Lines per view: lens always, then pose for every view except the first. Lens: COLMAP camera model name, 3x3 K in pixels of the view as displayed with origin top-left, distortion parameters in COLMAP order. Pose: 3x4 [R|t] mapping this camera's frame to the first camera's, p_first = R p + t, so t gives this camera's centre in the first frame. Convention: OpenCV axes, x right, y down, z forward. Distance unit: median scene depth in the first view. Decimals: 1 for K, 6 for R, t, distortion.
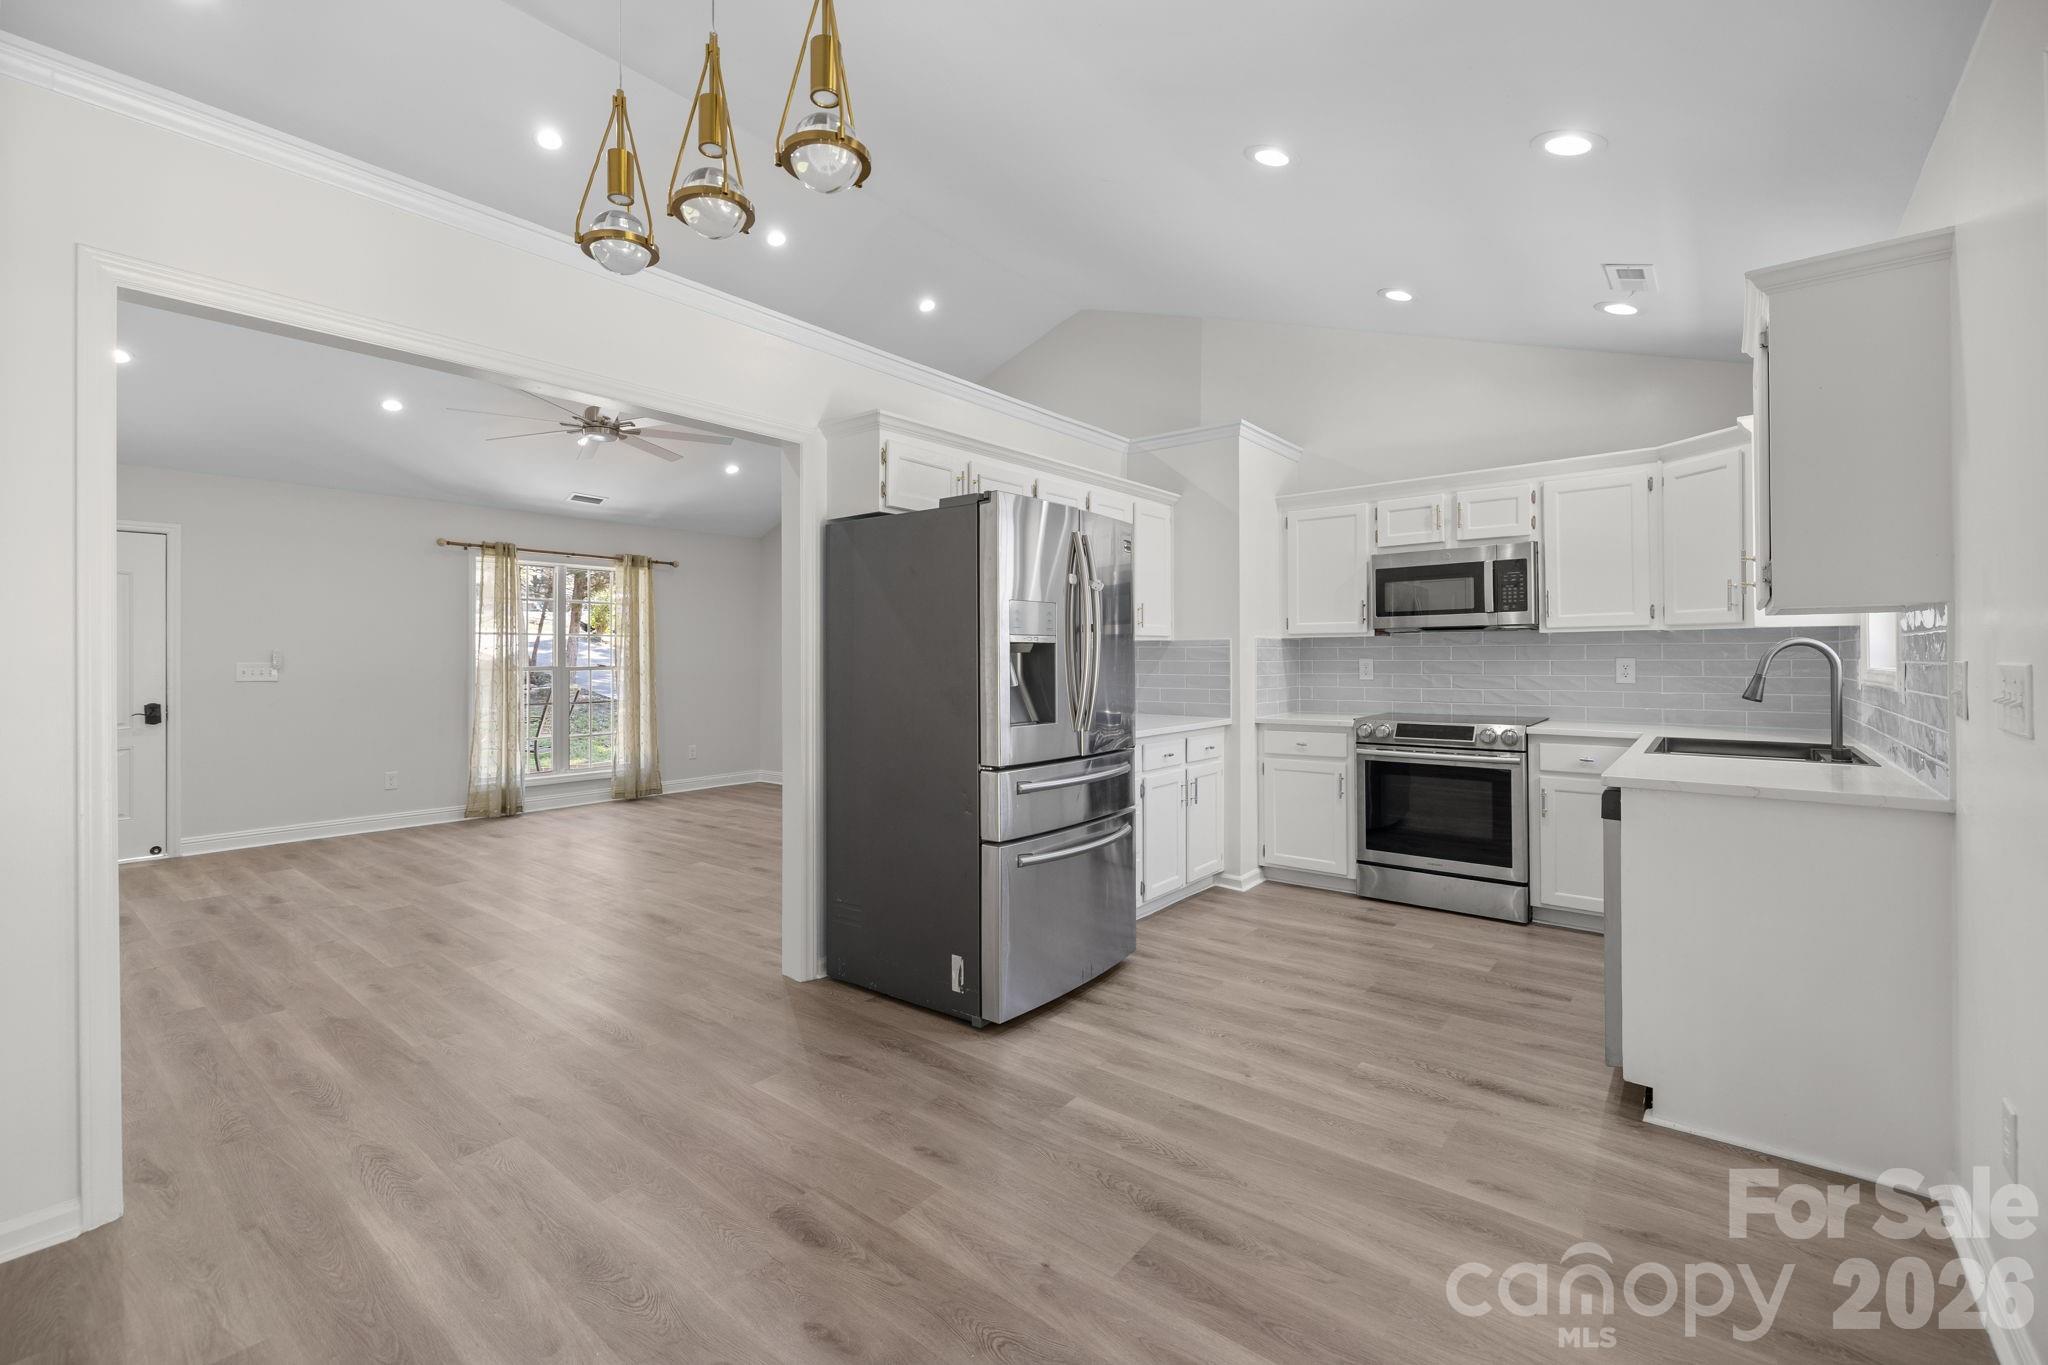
lens RADIAL K [[871.8, 0, 1019.0], [0, 871.8, 661.2], [0, 0, 1]] dist [0.002192, 0.000702]
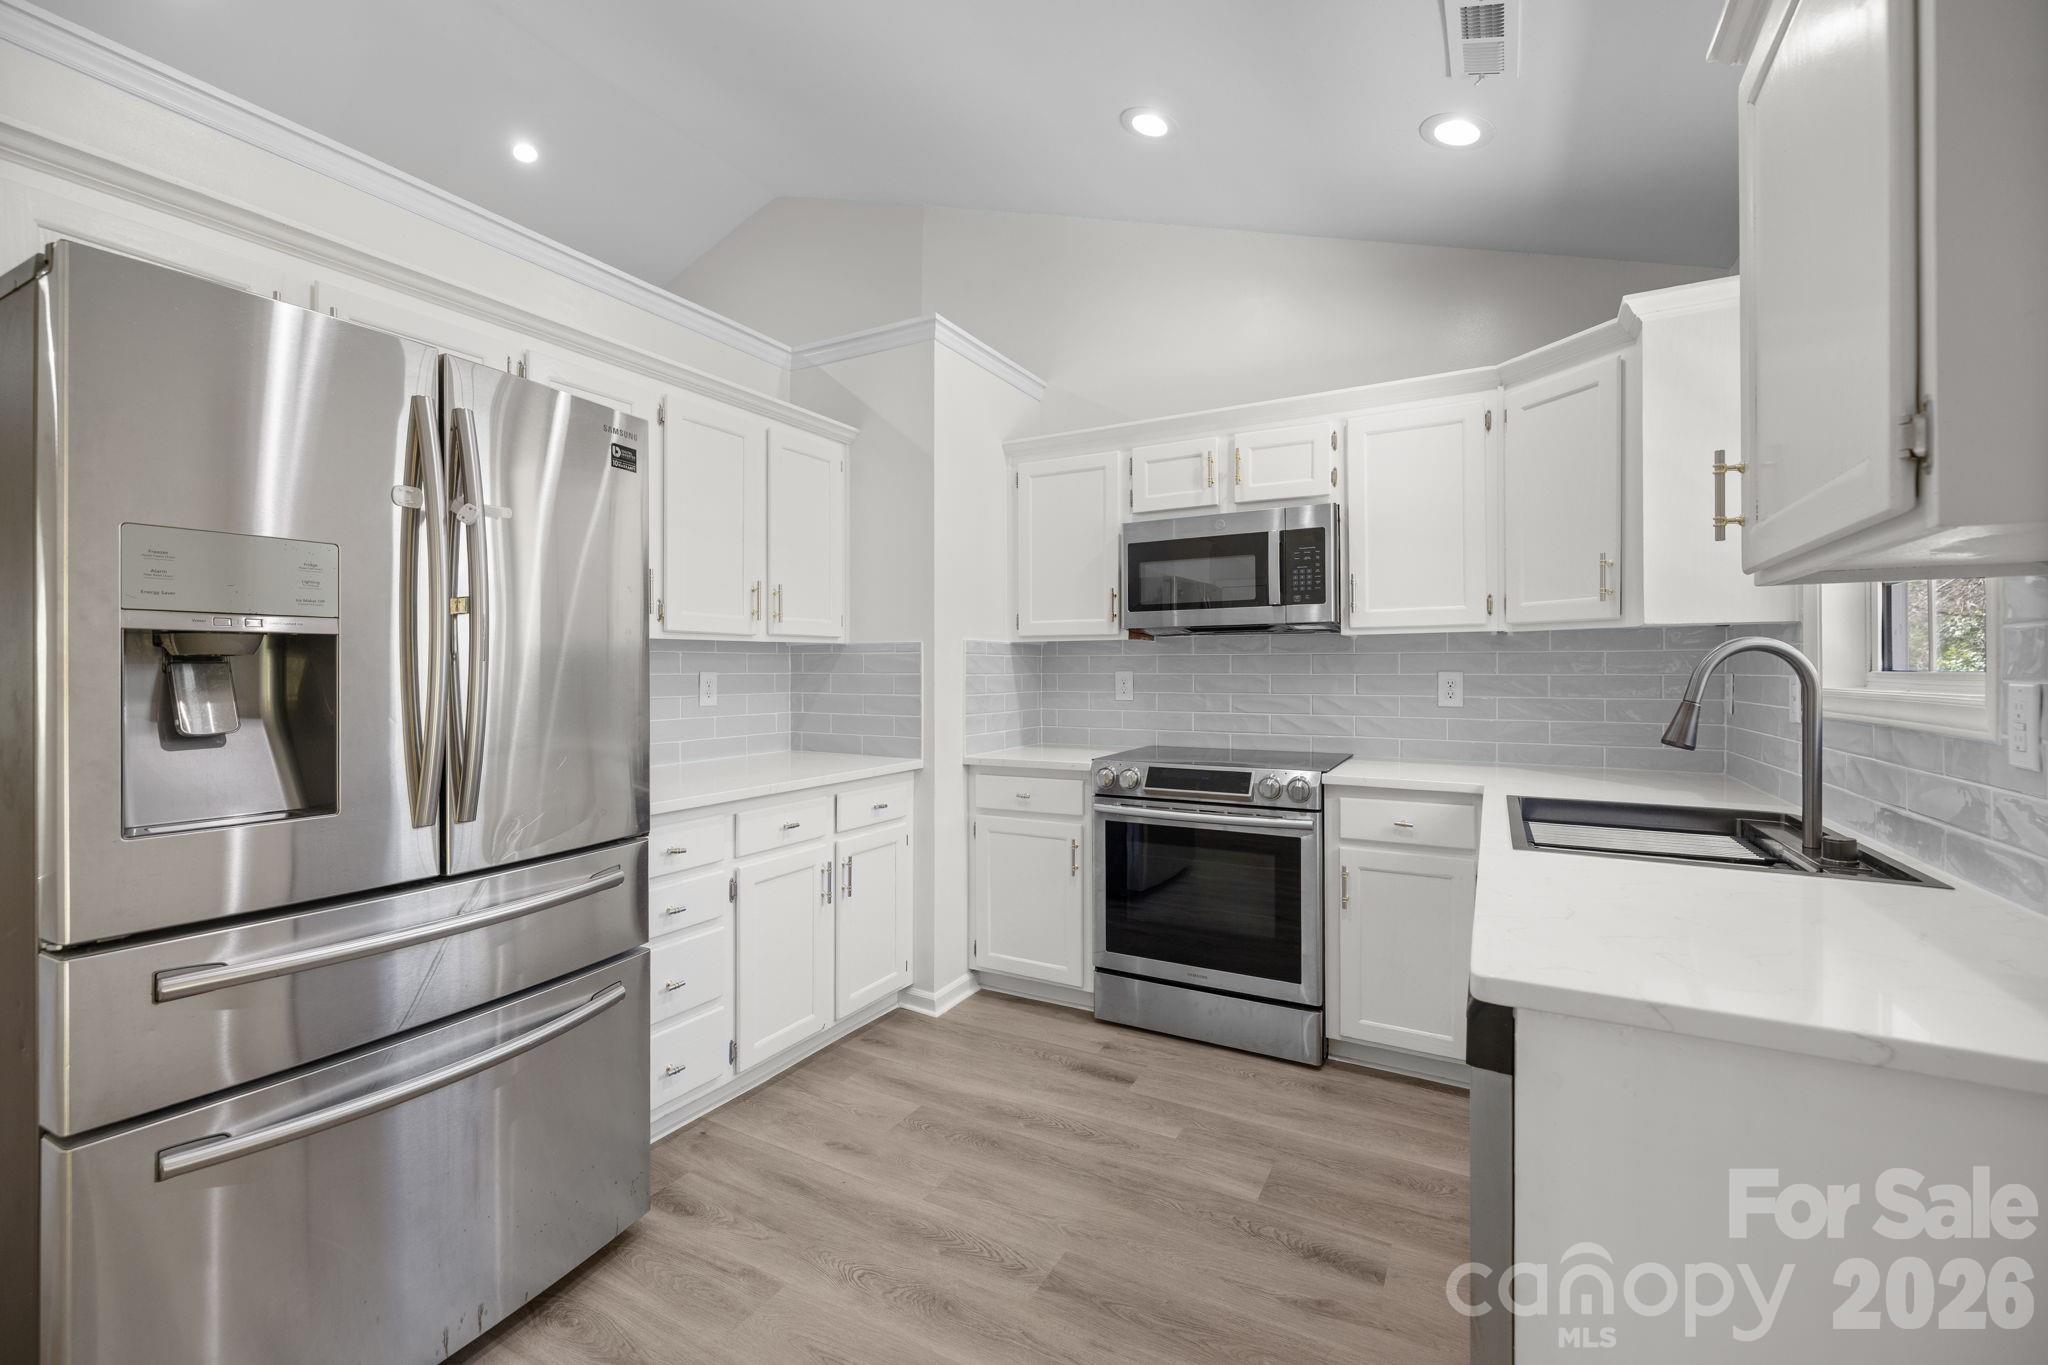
lens RADIAL K [[871.8, 0, 1024.8], [0, 871.8, 680.2], [0, 0, 1]] dist [0.002192, 0.000702]
pose [[0.983138, 0.001129, 0.182862, 0.216615], [-0.002666, 0.999963, 0.008157, -0.001335], [-0.182846, -0.008507, 0.983105, 0.354294]]
